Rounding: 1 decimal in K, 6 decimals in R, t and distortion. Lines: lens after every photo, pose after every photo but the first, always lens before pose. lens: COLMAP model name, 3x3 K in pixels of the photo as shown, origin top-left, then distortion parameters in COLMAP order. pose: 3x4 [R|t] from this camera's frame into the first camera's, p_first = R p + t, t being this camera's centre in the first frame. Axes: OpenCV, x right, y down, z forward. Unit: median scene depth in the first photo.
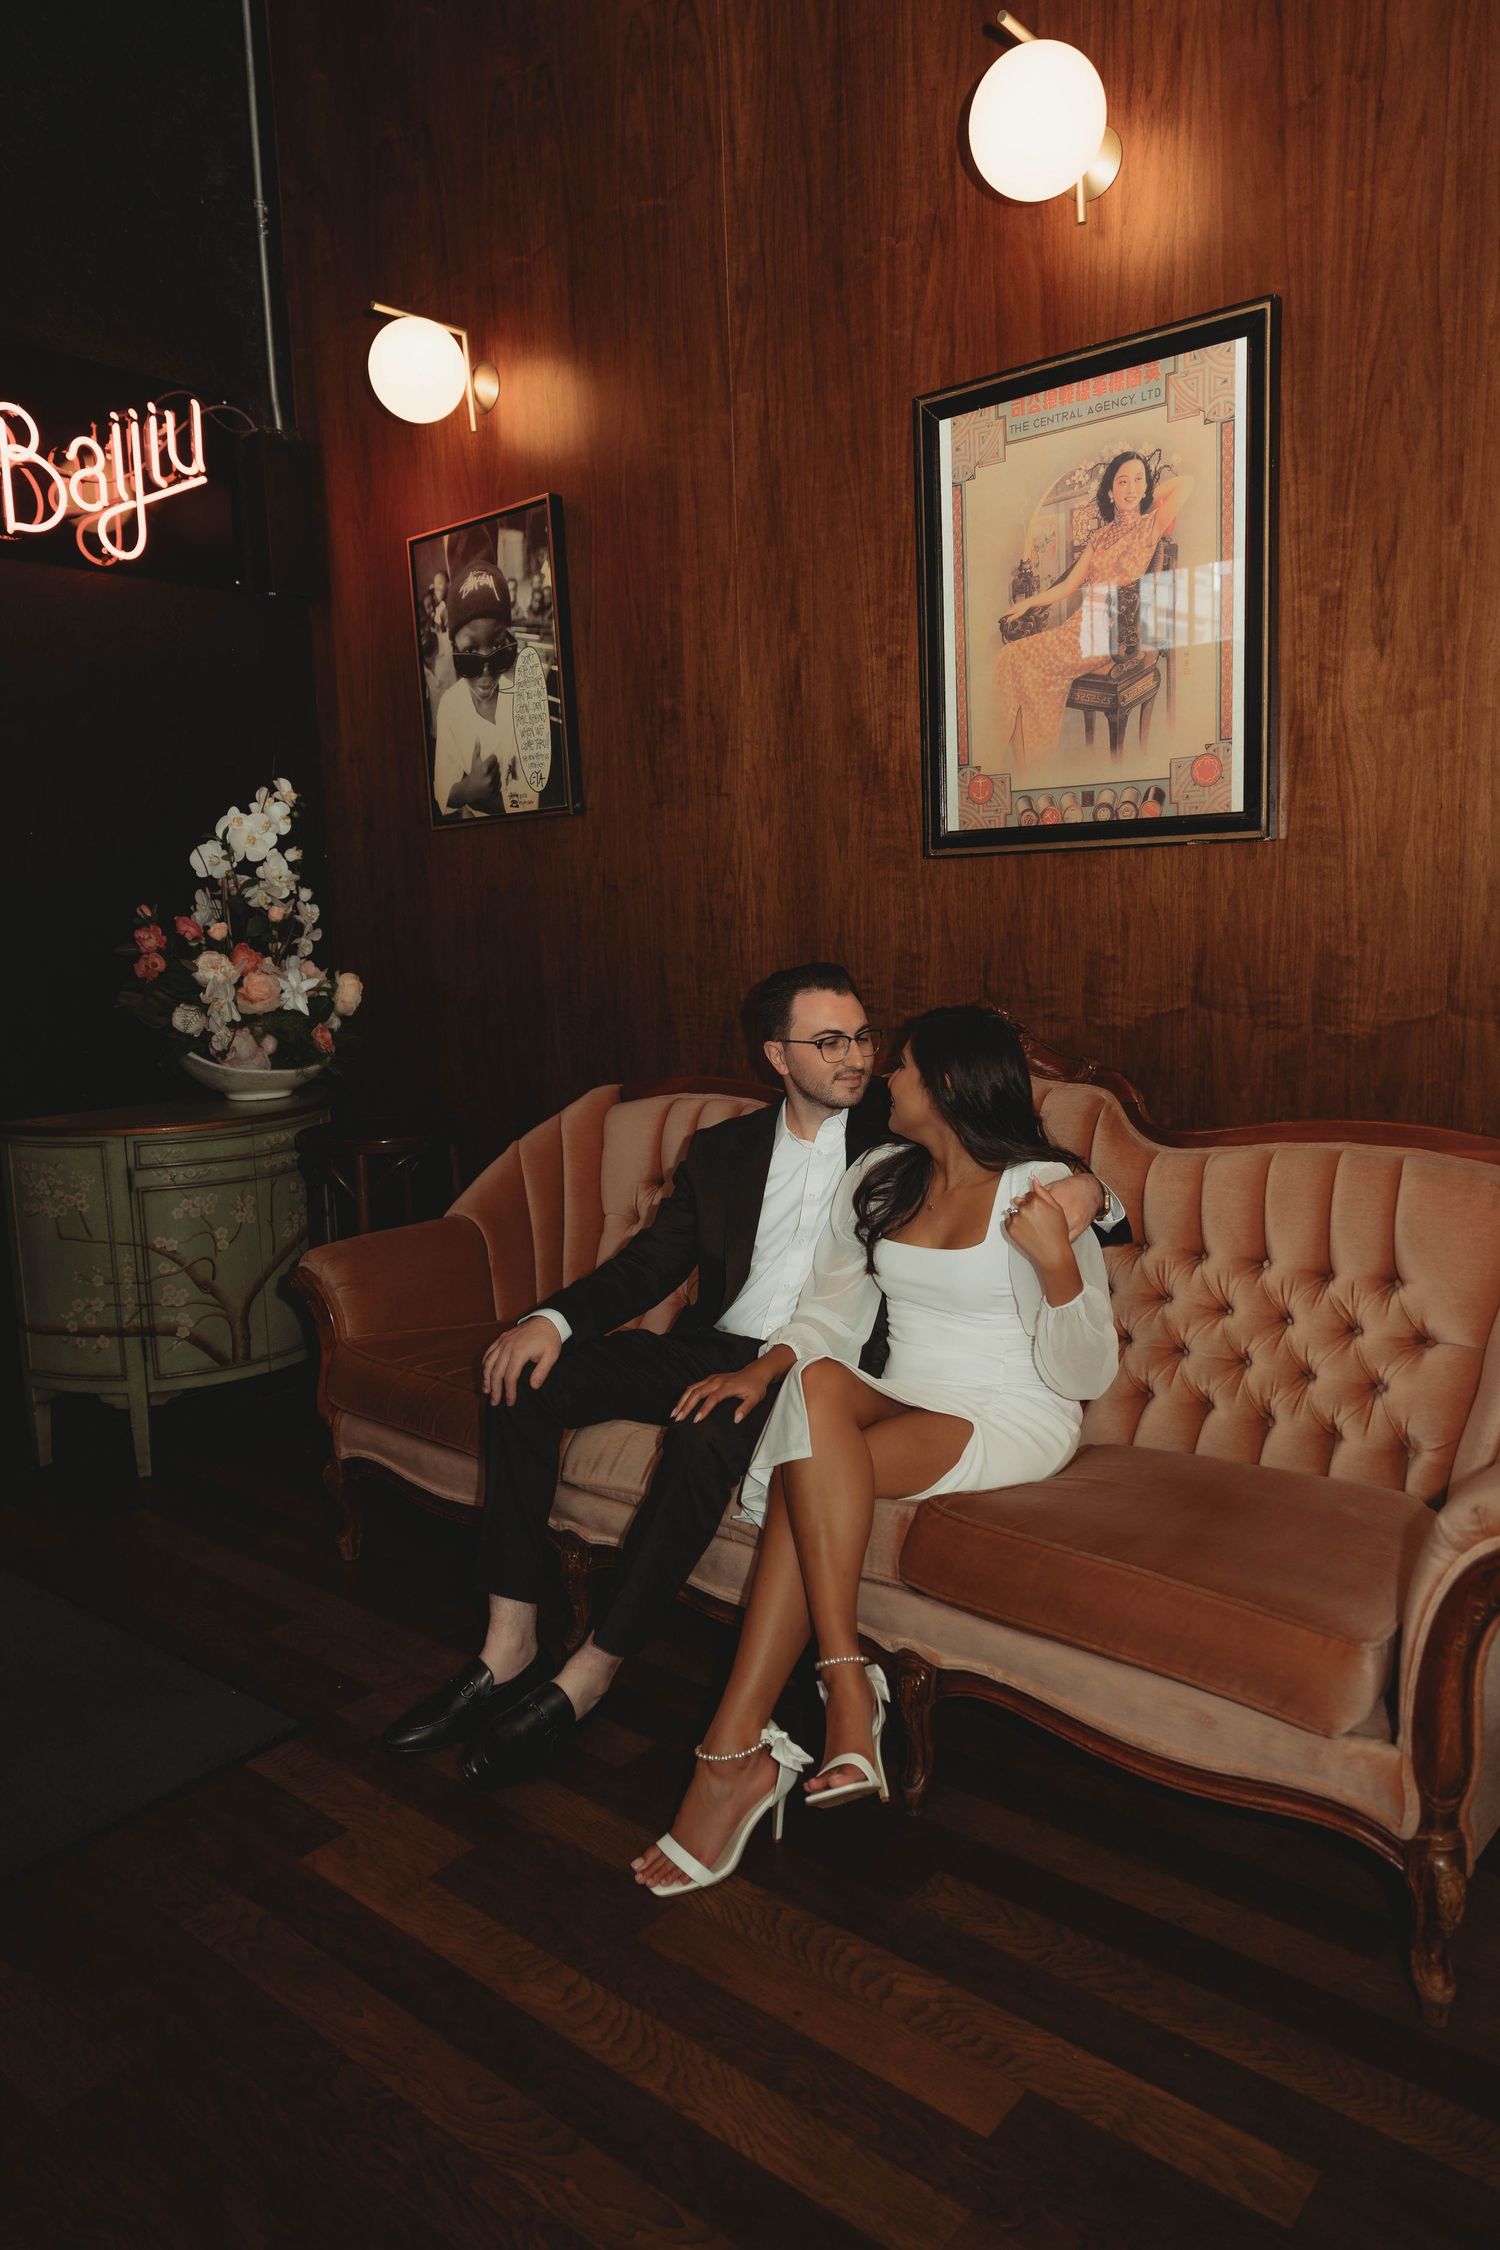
lens RADIAL K [[1492.2, 0, 748.8], [0, 1492.2, 1114.2], [0, 0, 1]] dist [0.002554, 0.000704]
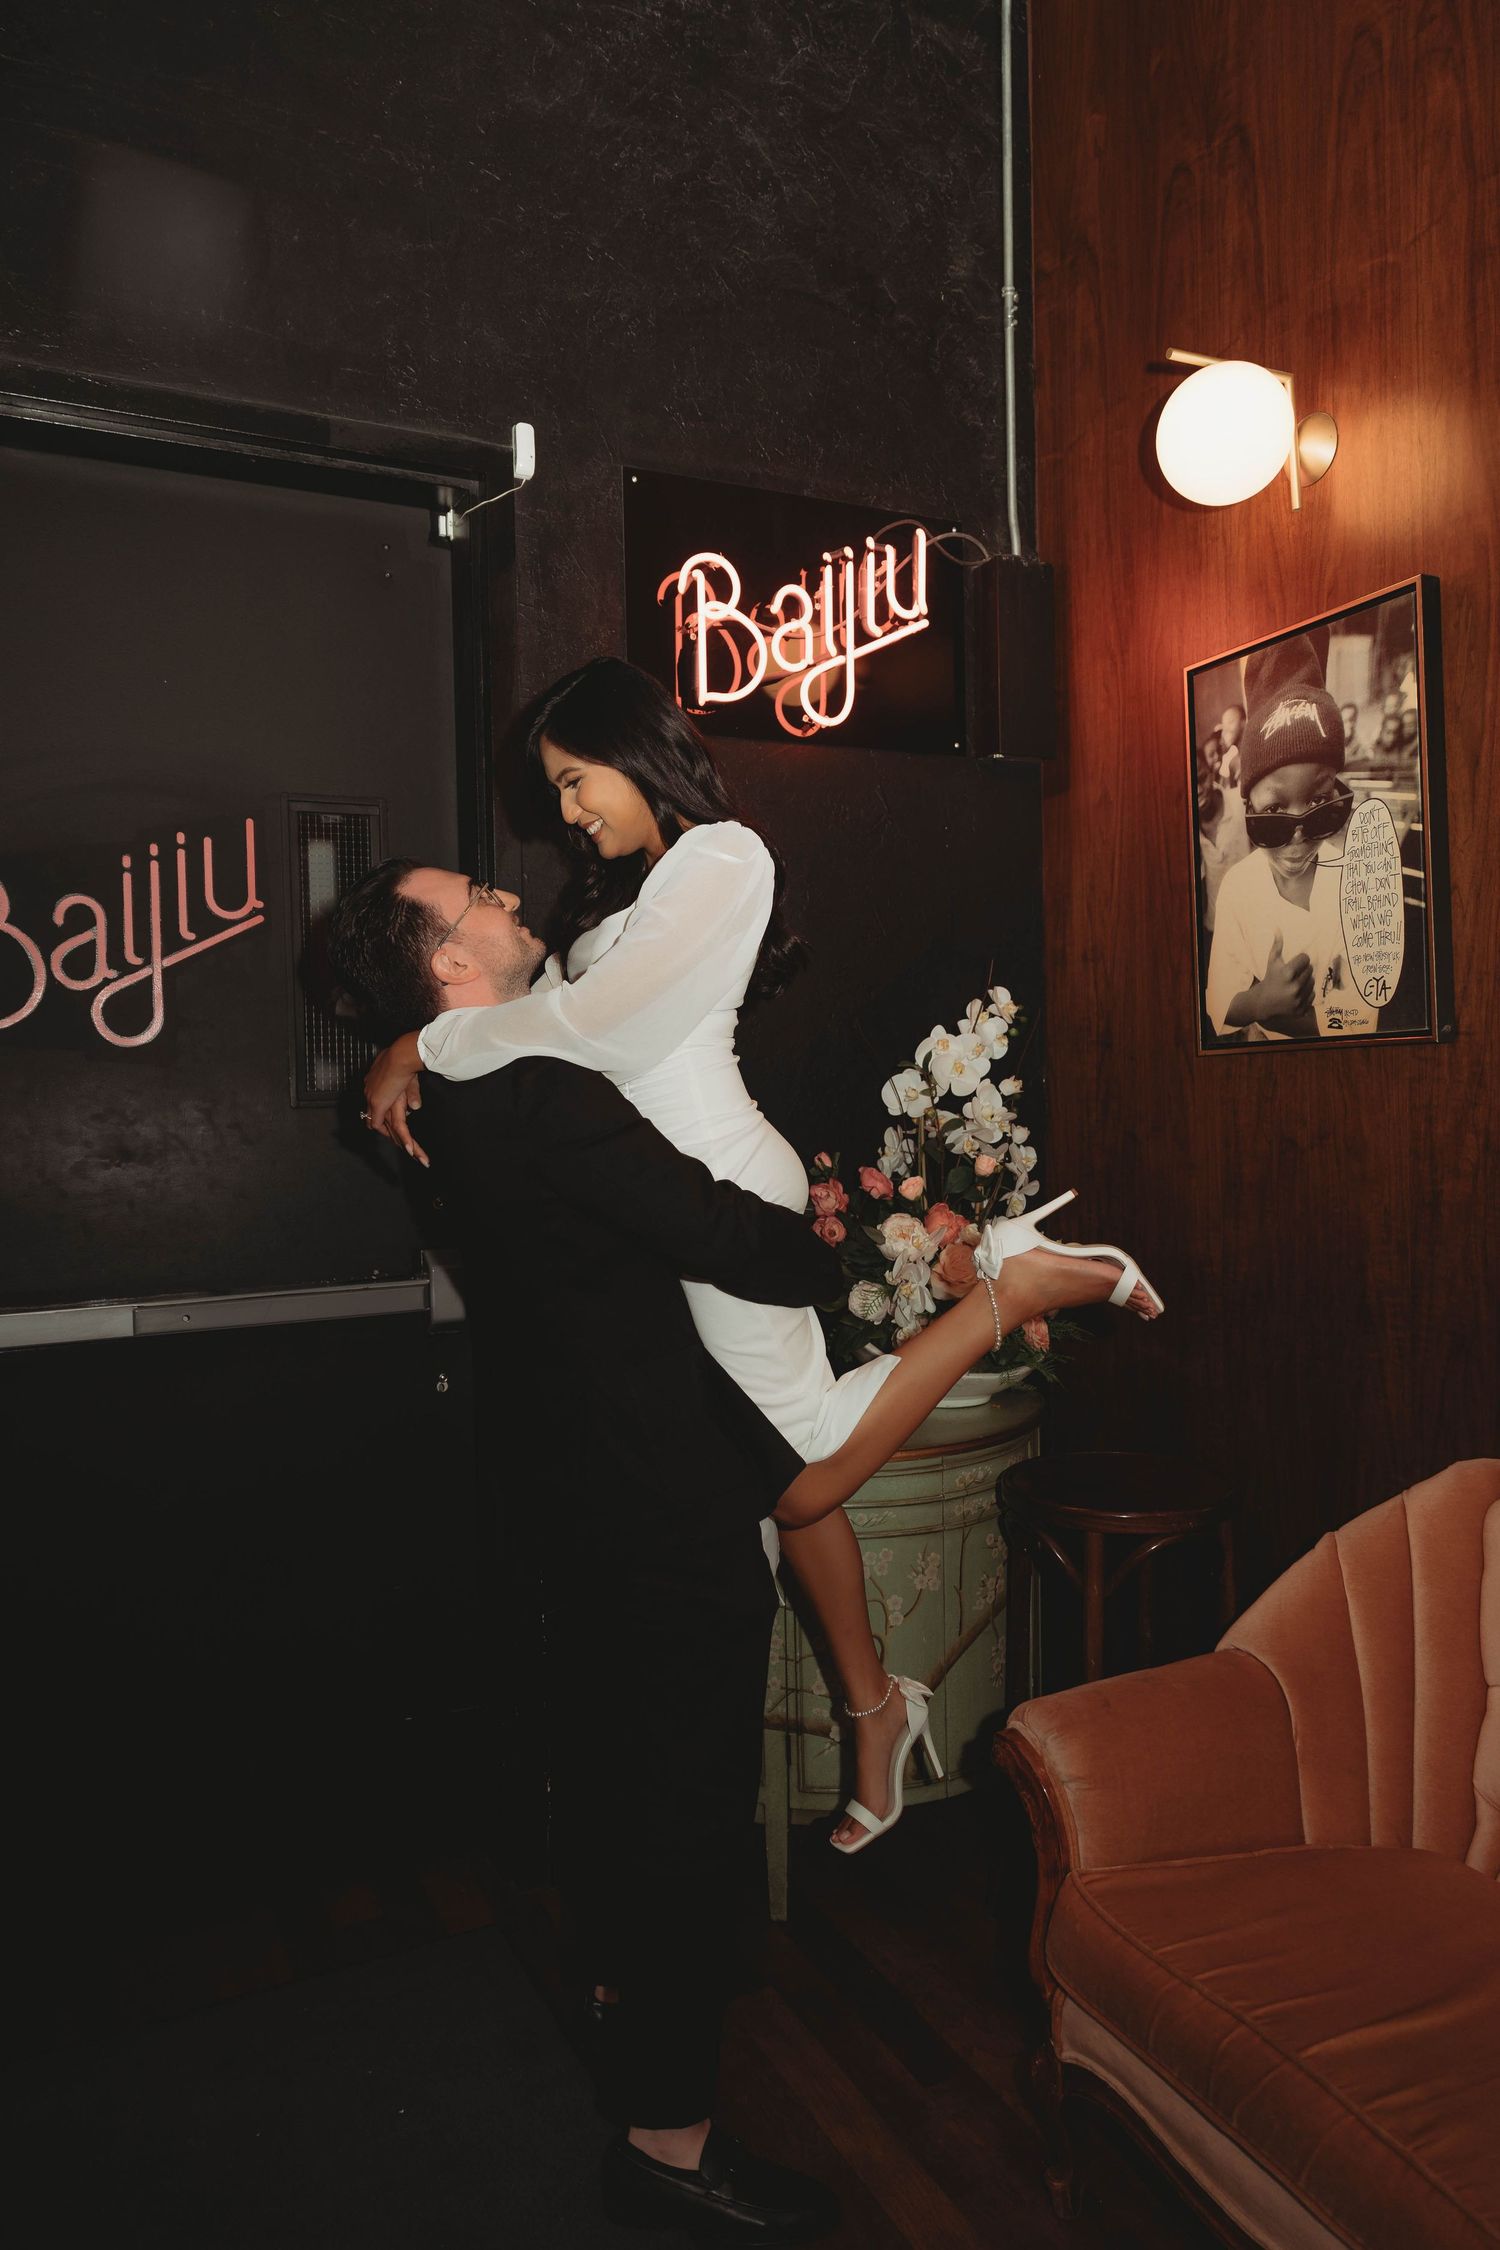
lens RADIAL K [[1492.2, 0, 748.8], [0, 1492.2, 1114.2], [0, 0, 1]] dist [0.002554, 0.000704]
pose [[0.910490, 0.022460, -0.412920, -0.117986], [-0.065724, 0.993691, -0.090872, -0.086273], [0.408274, 0.109877, 0.906222, 0.271886]]
